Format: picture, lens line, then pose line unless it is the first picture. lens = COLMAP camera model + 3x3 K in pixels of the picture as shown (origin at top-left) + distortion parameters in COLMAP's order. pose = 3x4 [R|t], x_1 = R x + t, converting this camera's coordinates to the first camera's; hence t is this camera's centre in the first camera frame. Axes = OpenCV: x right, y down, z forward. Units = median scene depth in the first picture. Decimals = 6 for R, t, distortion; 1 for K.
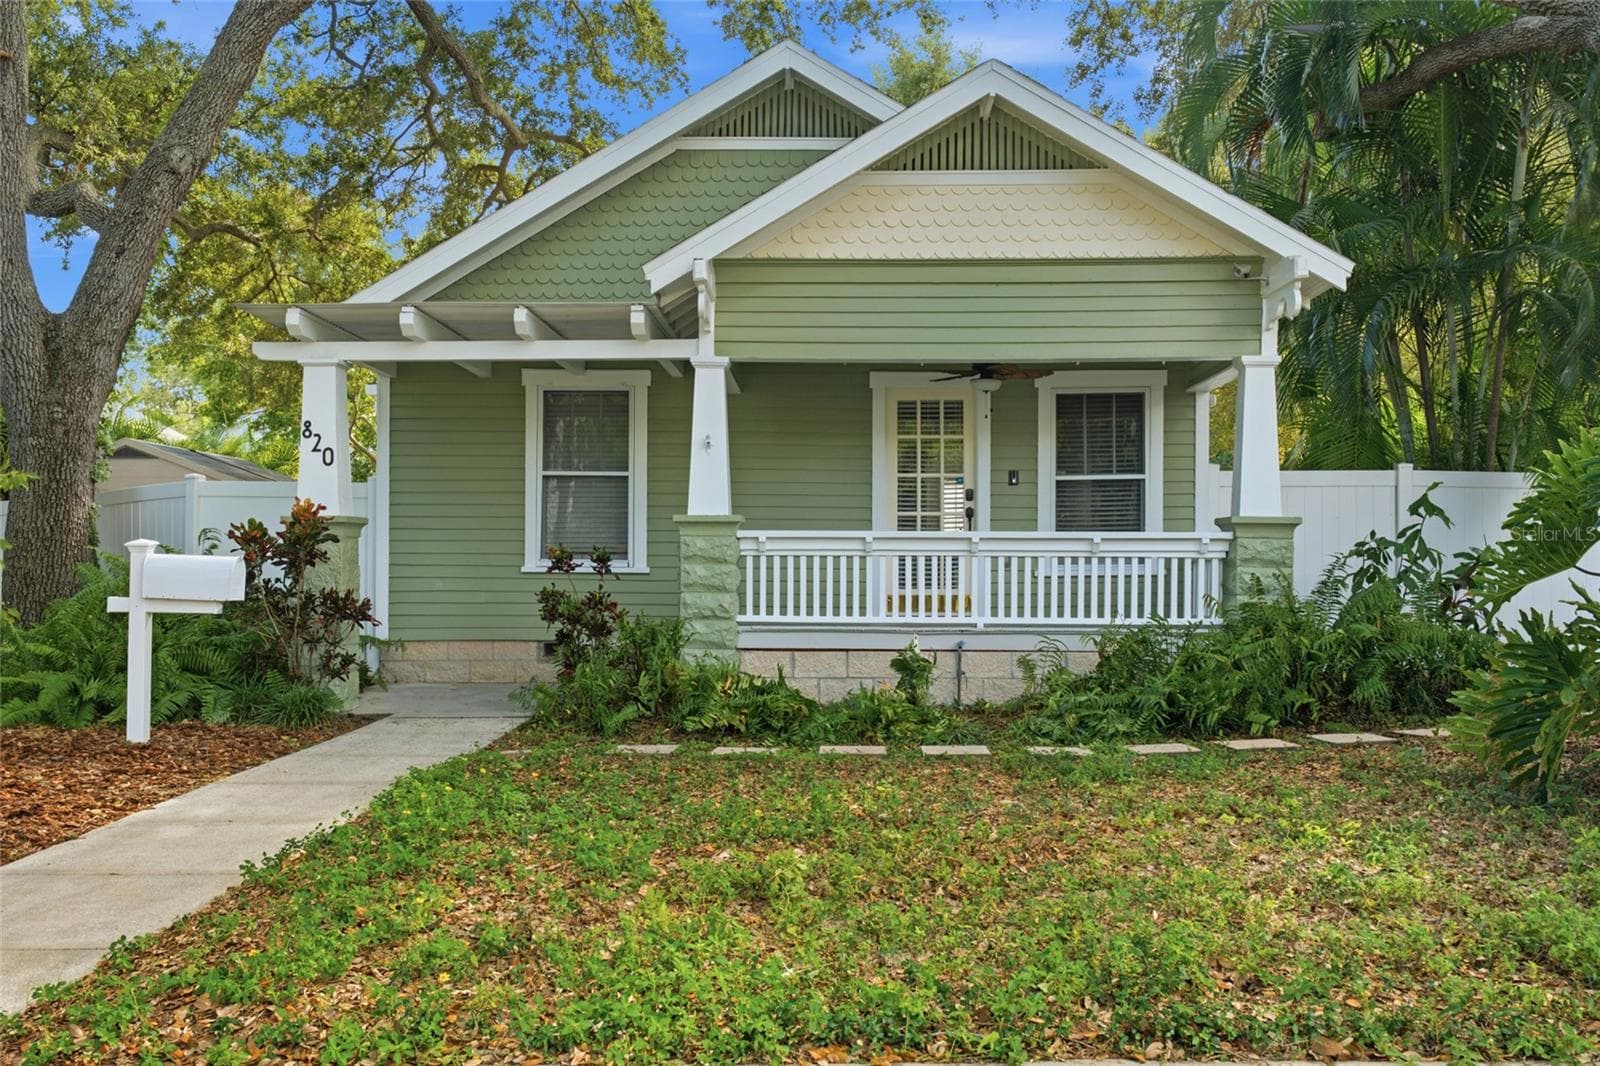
lens RADIAL K [[1527.7, 0, 799.5], [0, 1527.7, 531.2], [0, 0, 1]] dist [0.014487, 0.000000]
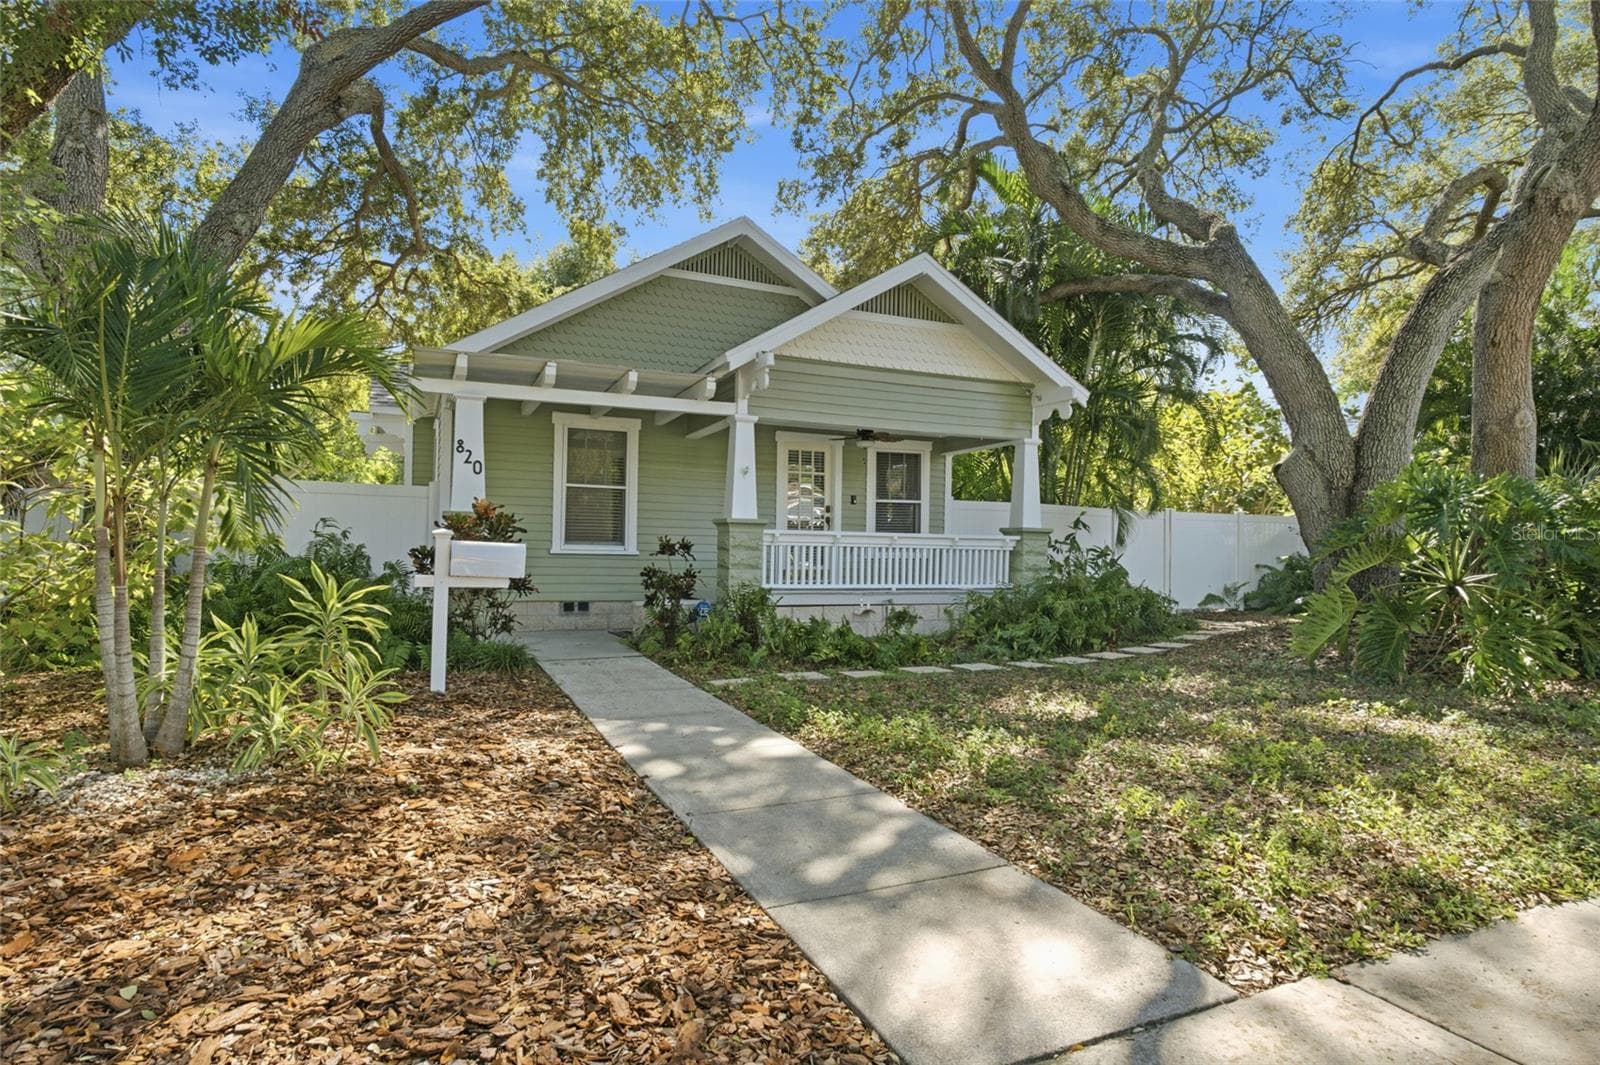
lens RADIAL K [[882.2, 0, 803.1], [0, 882.2, 536.9], [0, 0, 1]] dist [0.003509, 0.000291]
pose [[0.896582, 0.017414, 0.442536, -0.345478], [-0.022372, 0.999732, 0.005985, 0.001045], [-0.442313, -0.015267, 0.896731, 0.155607]]
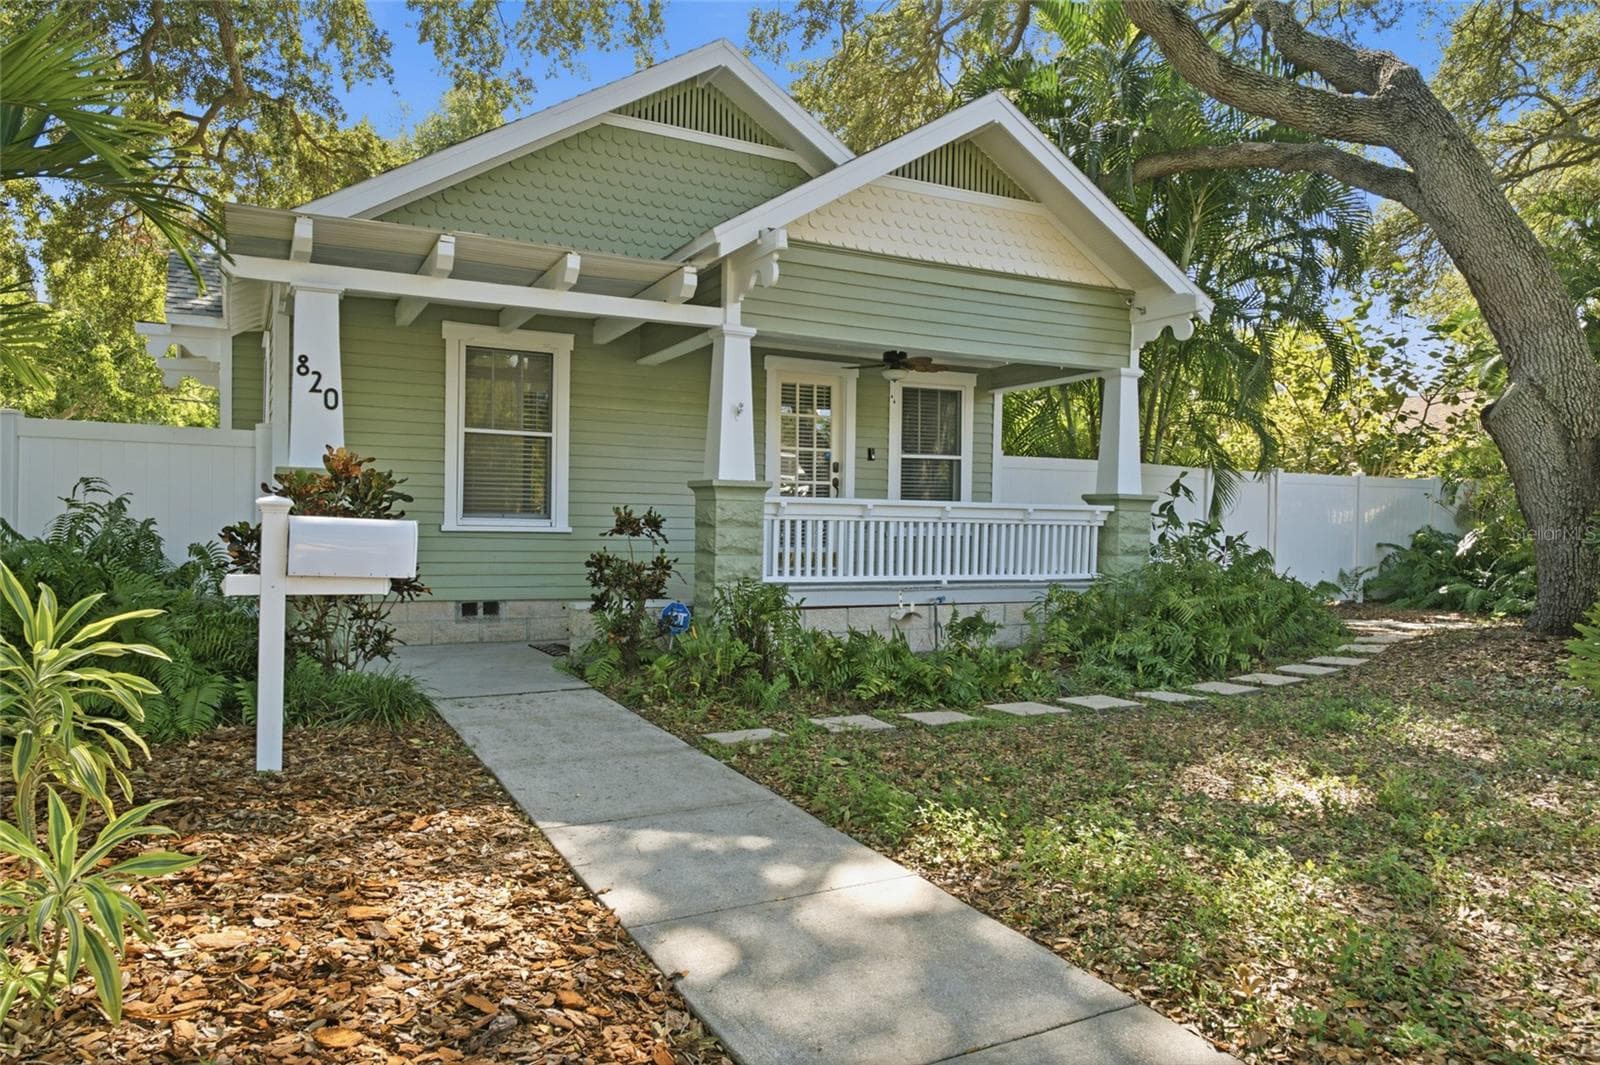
lens RADIAL K [[1073.1, 0, 801.9], [0, 1073.1, 536.1], [0, 0, 1]] dist [0.002366, 0.005933]
pose [[0.866877, 0.002957, 0.498512, -0.332758], [-0.023854, 0.999083, 0.035555, 0.000275], [-0.497950, -0.042714, 0.866153, 0.300553]]
